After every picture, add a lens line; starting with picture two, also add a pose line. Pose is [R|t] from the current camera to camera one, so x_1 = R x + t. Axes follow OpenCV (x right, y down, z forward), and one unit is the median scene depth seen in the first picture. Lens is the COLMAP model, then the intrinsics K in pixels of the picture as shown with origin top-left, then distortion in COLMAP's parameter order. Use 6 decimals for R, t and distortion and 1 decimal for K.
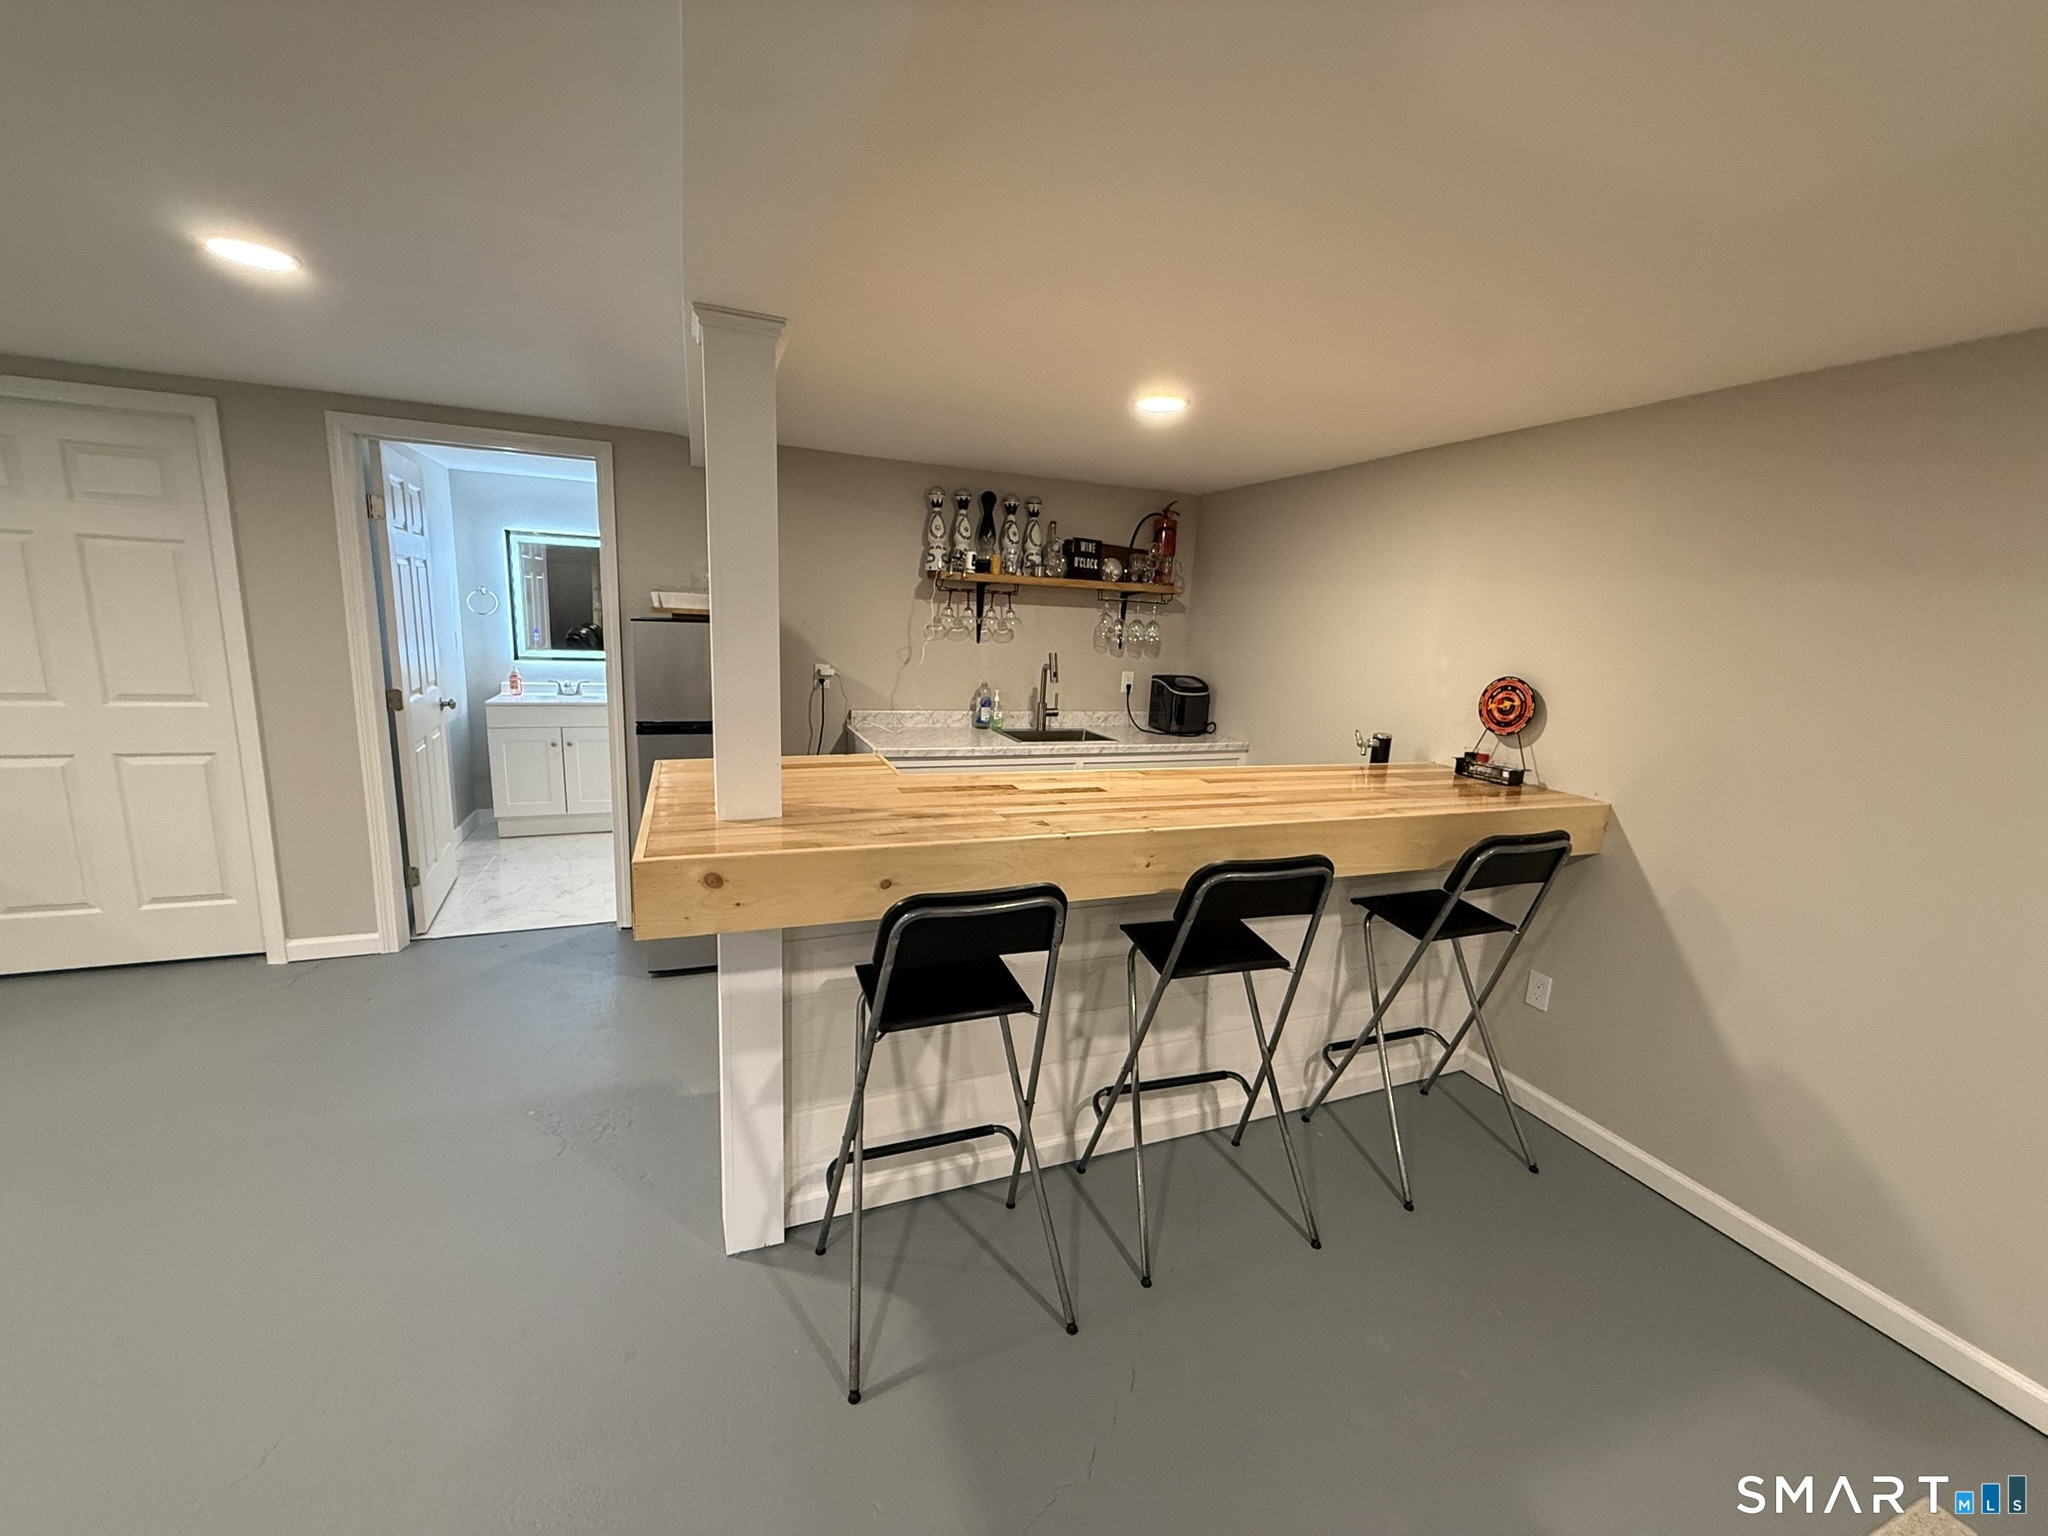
lens RADIAL K [[819.2, 0, 1024.0], [0, 819.2, 768.0], [0, 0, 1]] dist [-0.000741, 0.000457]
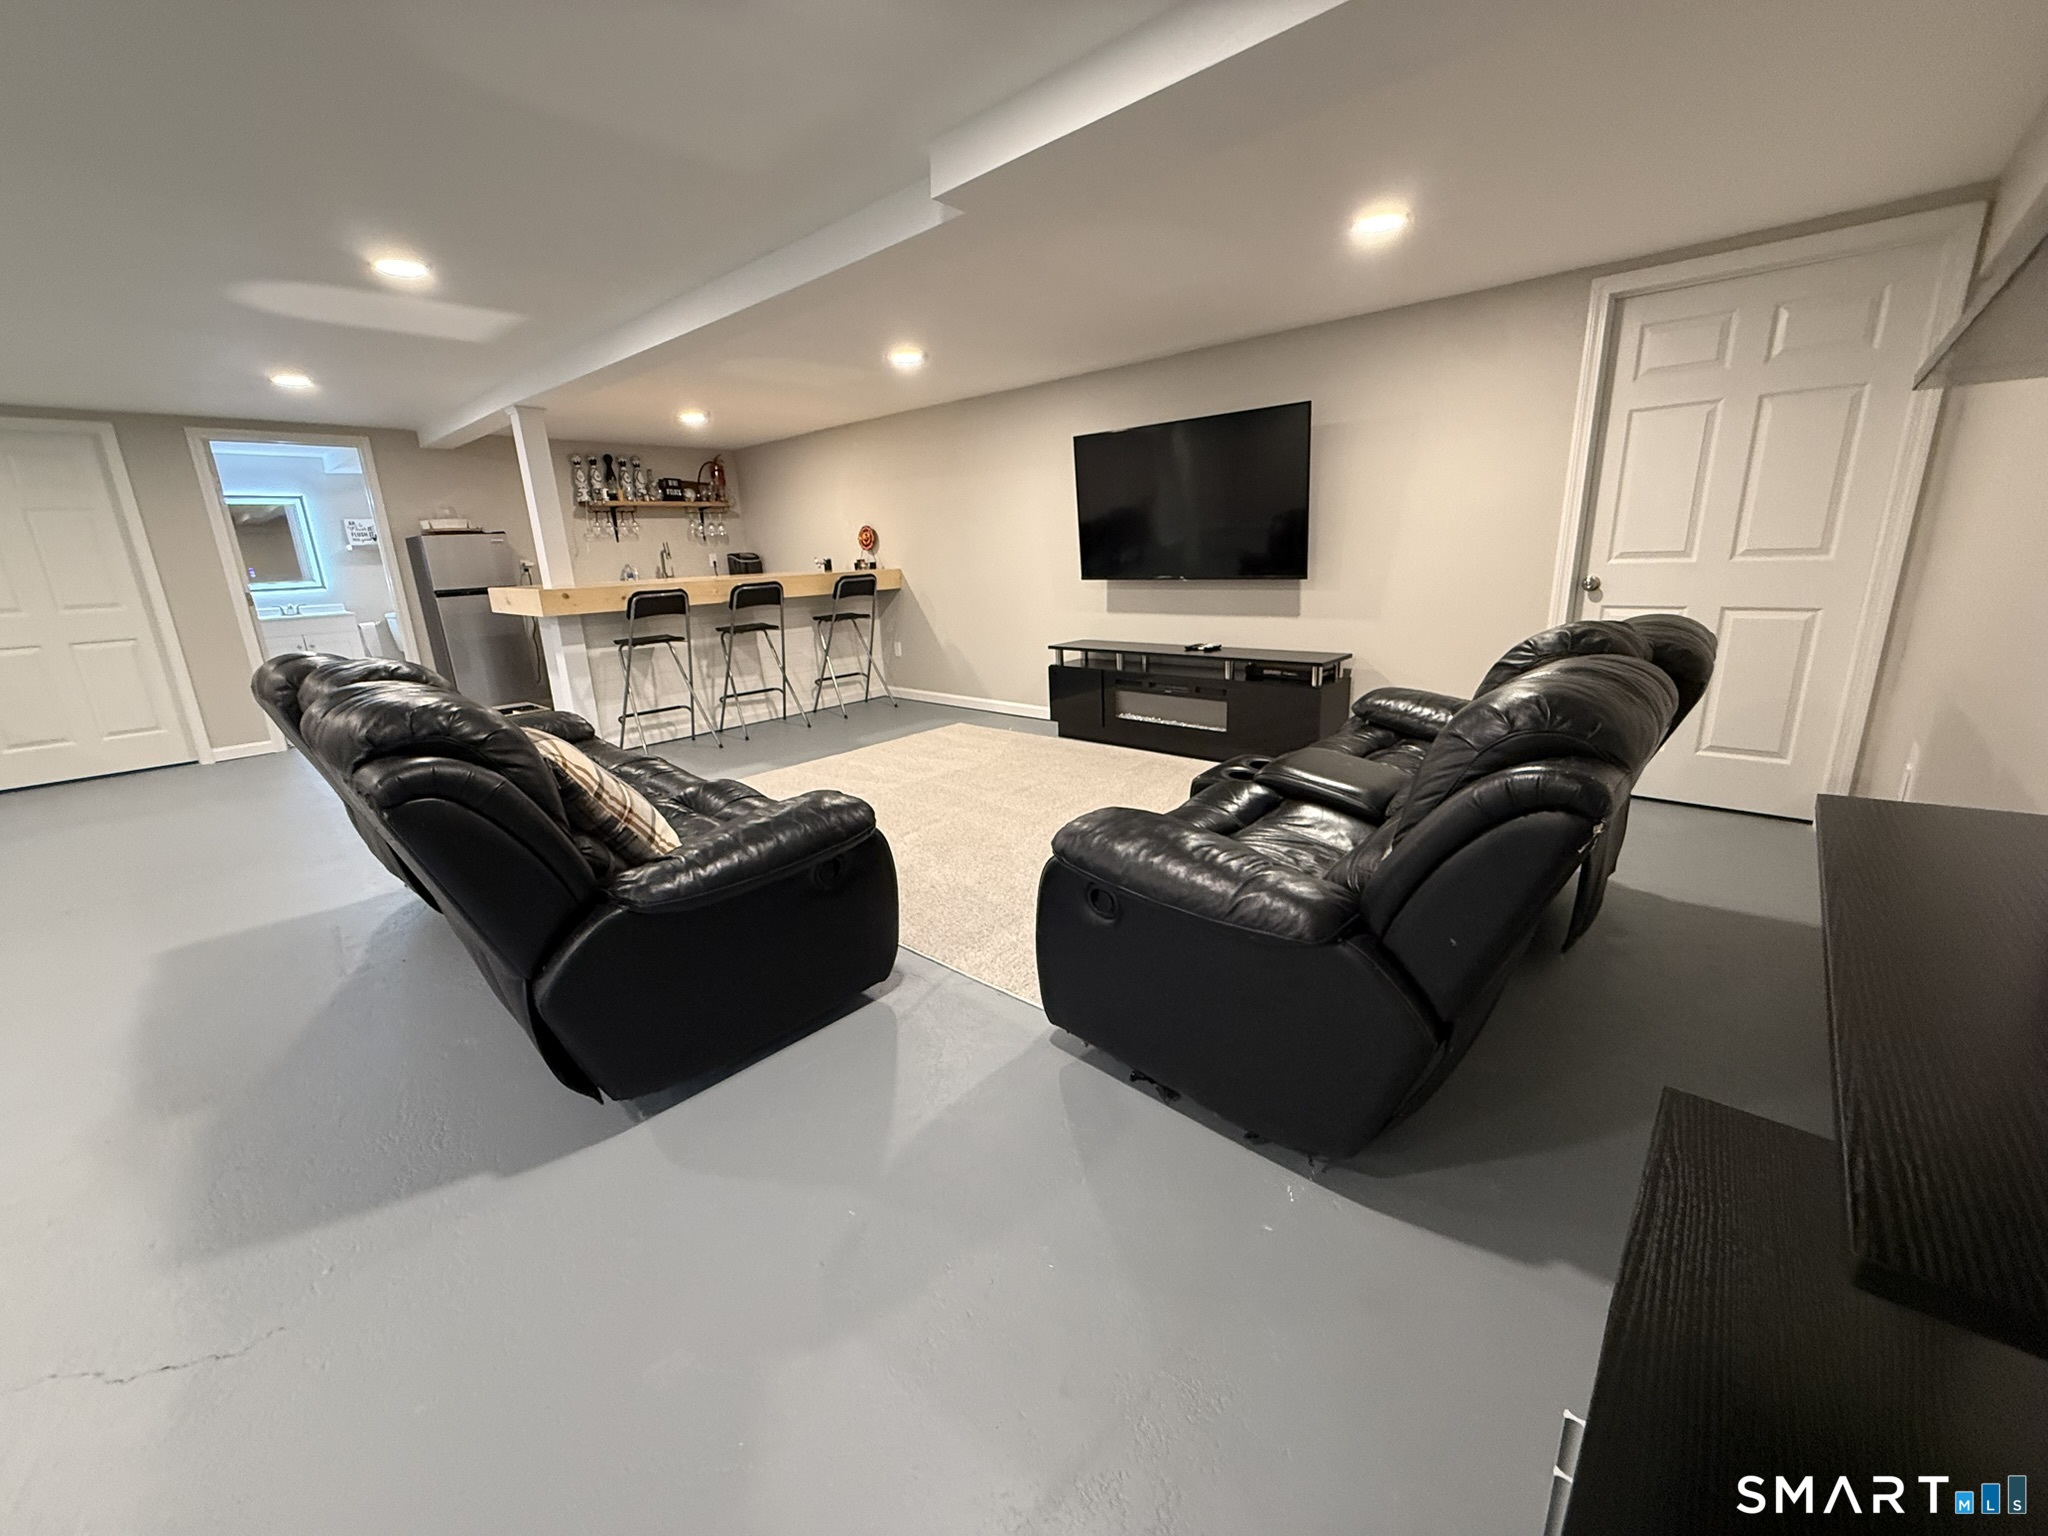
lens RADIAL K [[819.2, 0, 1024.0], [0, 819.2, 768.0], [0, 0, 1]] dist [-0.000741, 0.000457]
pose [[0.896228, -0.195368, 0.398256, -0.072424], [0.165109, 0.980202, 0.109289, 0.284983], [-0.411722, -0.032192, 0.910740, -1.012690]]
